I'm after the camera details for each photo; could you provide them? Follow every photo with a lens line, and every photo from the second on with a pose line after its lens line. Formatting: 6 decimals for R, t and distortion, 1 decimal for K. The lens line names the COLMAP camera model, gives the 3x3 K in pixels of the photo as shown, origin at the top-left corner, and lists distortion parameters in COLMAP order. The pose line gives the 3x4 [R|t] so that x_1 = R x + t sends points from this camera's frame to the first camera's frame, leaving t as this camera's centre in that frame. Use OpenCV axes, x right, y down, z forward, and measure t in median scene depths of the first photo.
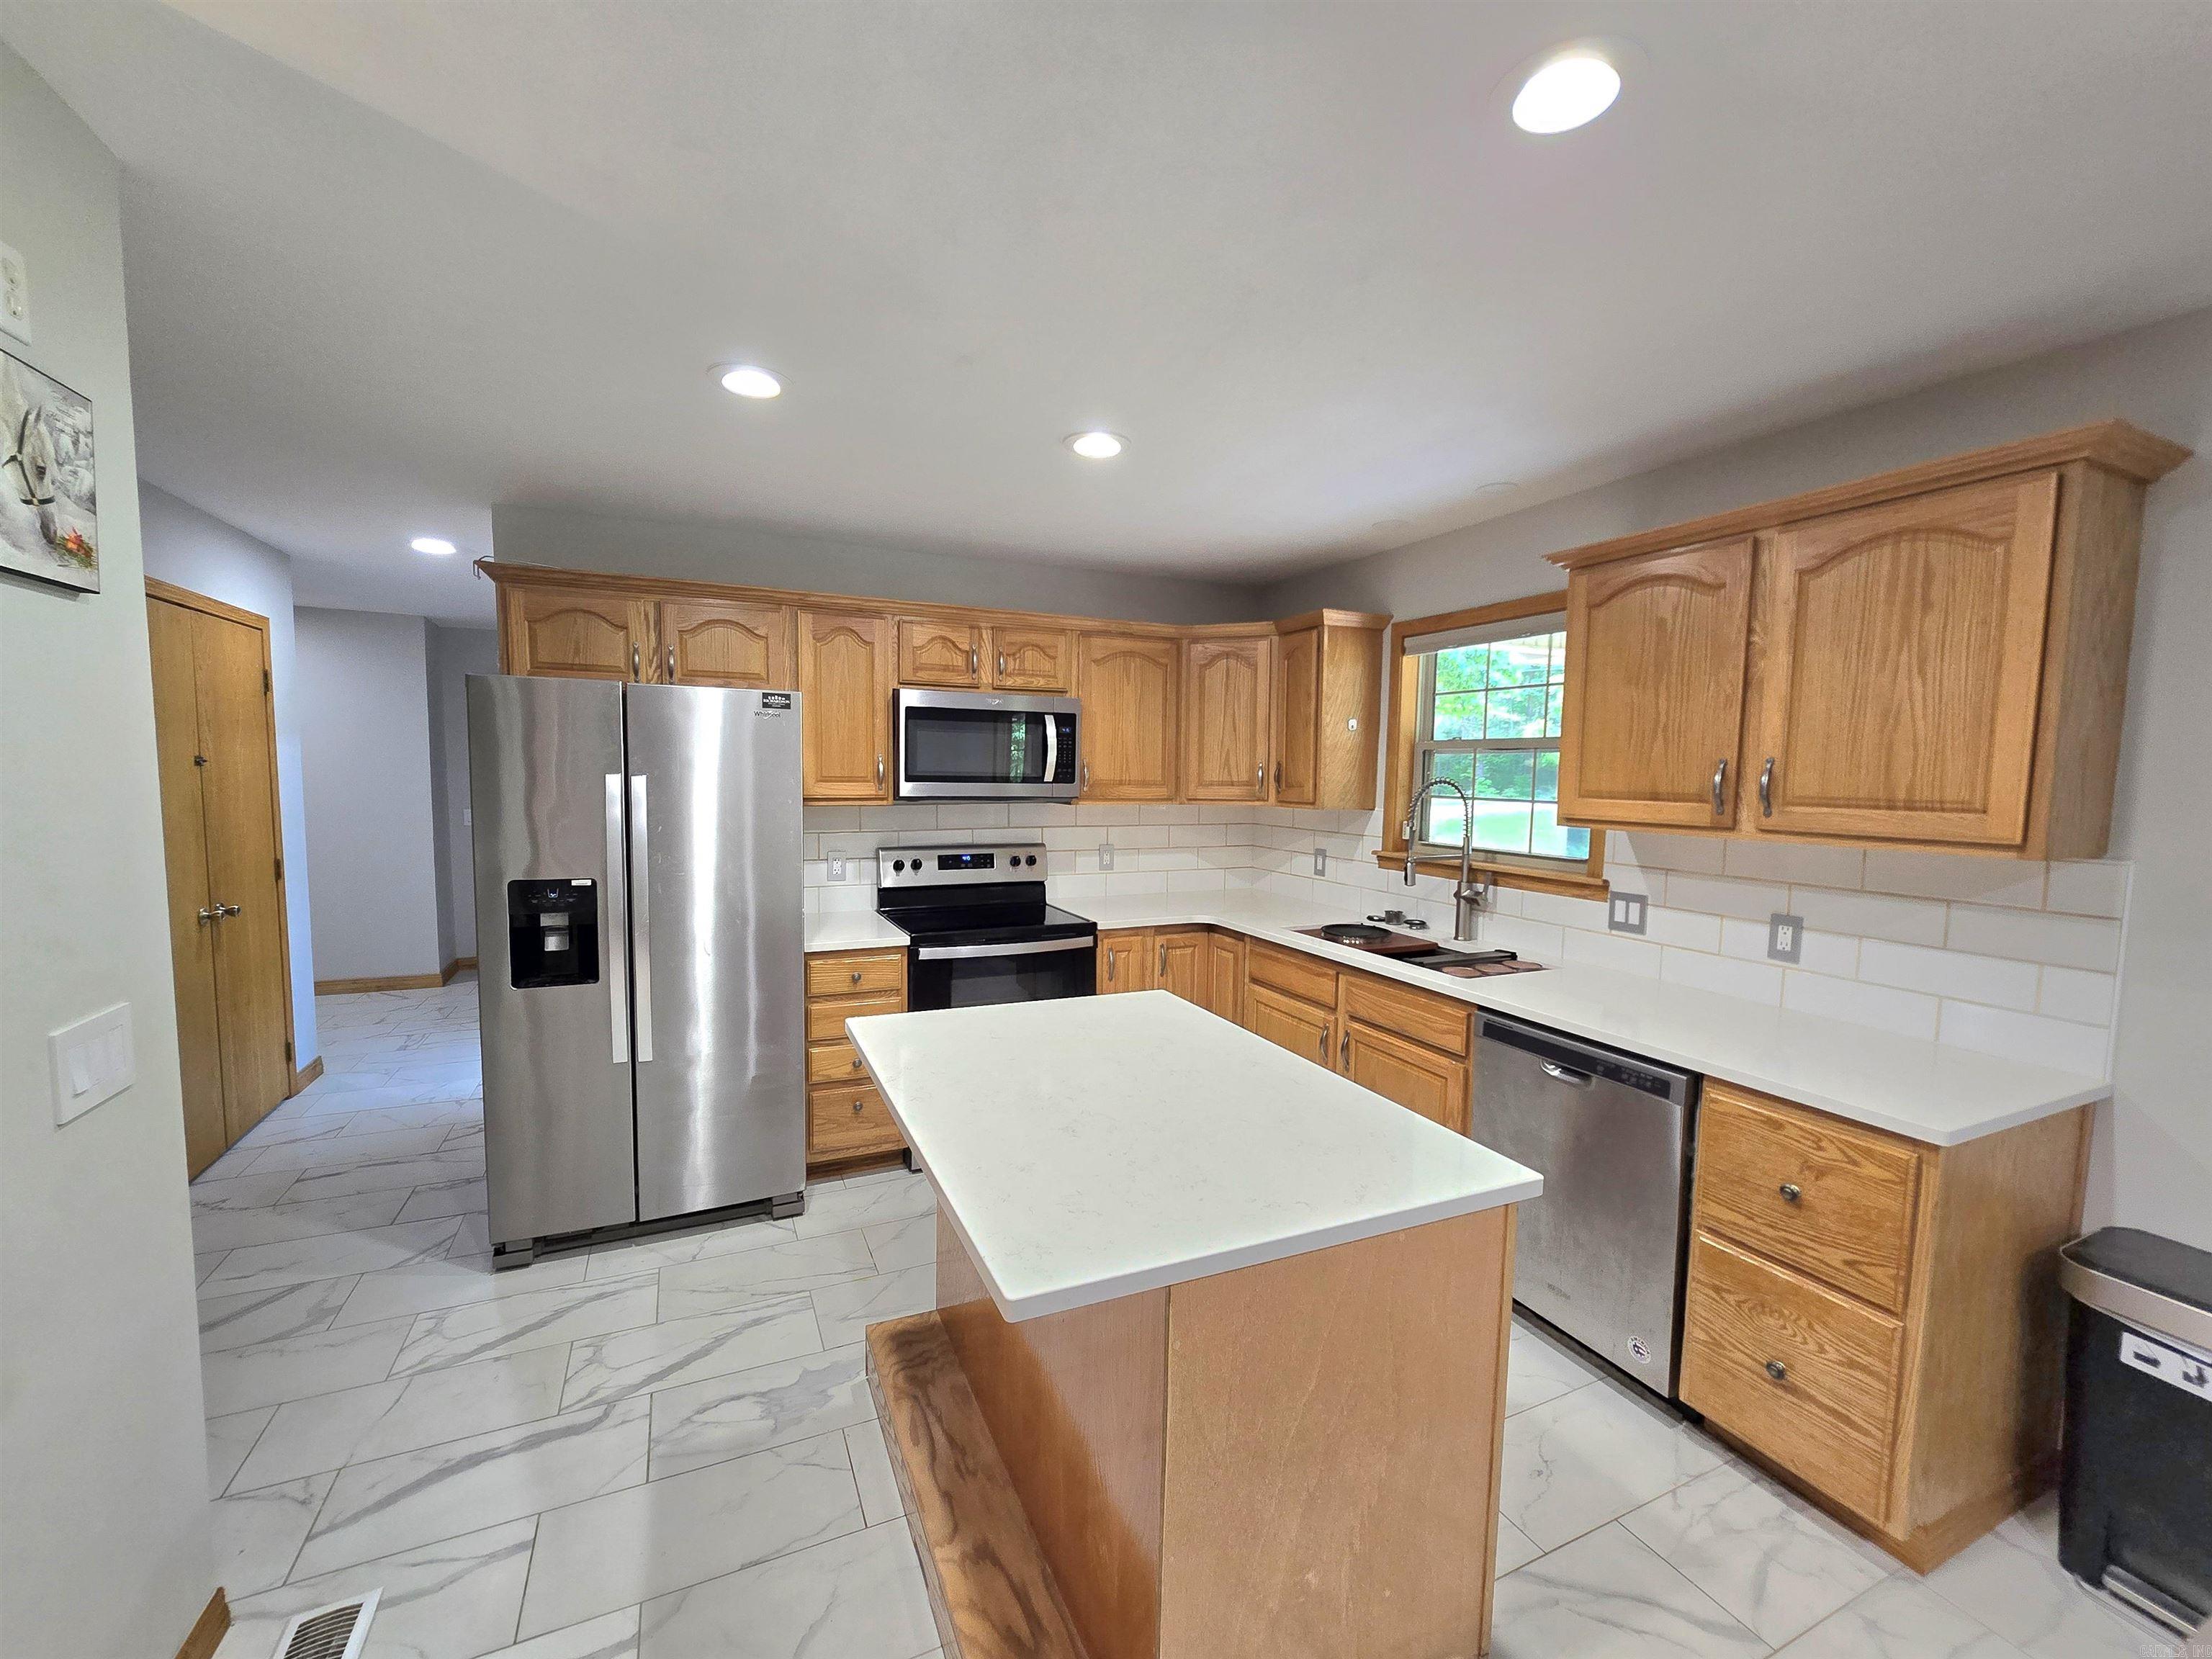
lens RADIAL K [[899.0, 0, 1099.5], [0, 899.0, 839.3], [0, 0, 1]] dist [-0.003863, -0.000352]
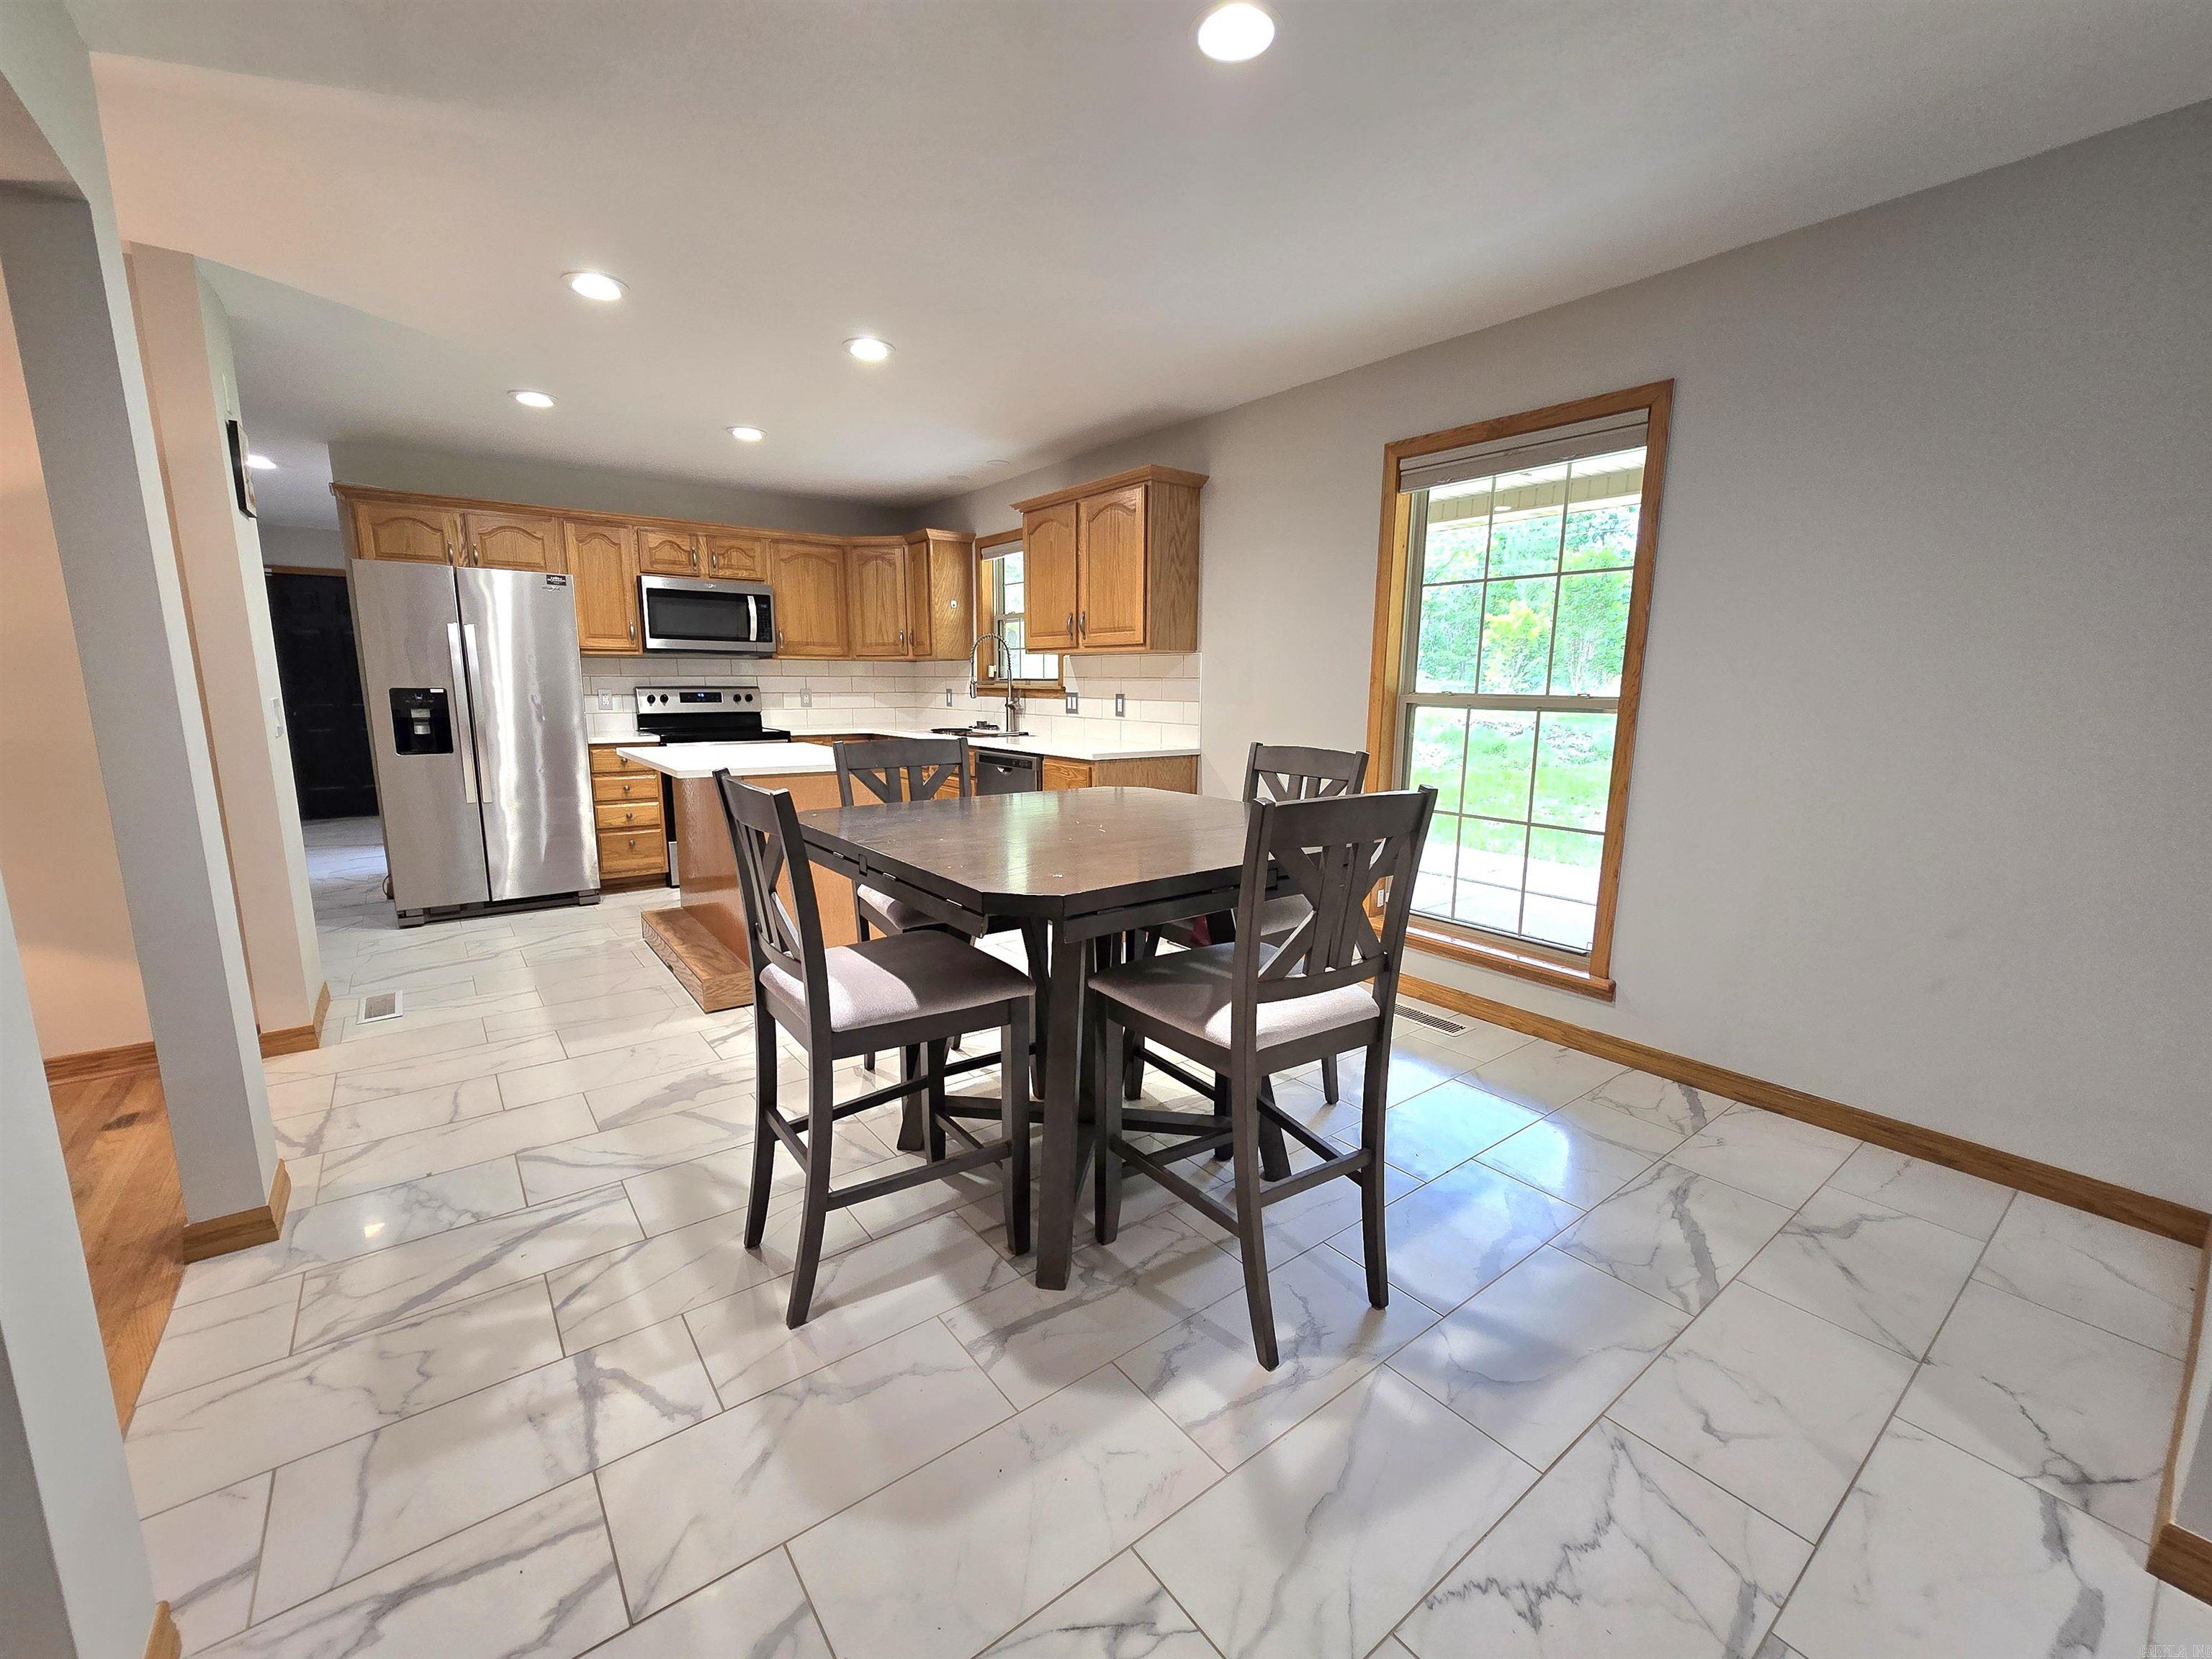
lens RADIAL K [[899.0, 0, 1099.5], [0, 899.0, 839.3], [0, 0, 1]] dist [-0.003863, -0.000352]
pose [[0.975741, -0.046344, 0.213968, 0.185022], [0.025216, 0.994623, 0.100441, 0.140506], [-0.217472, -0.092609, 0.971663, -0.673950]]
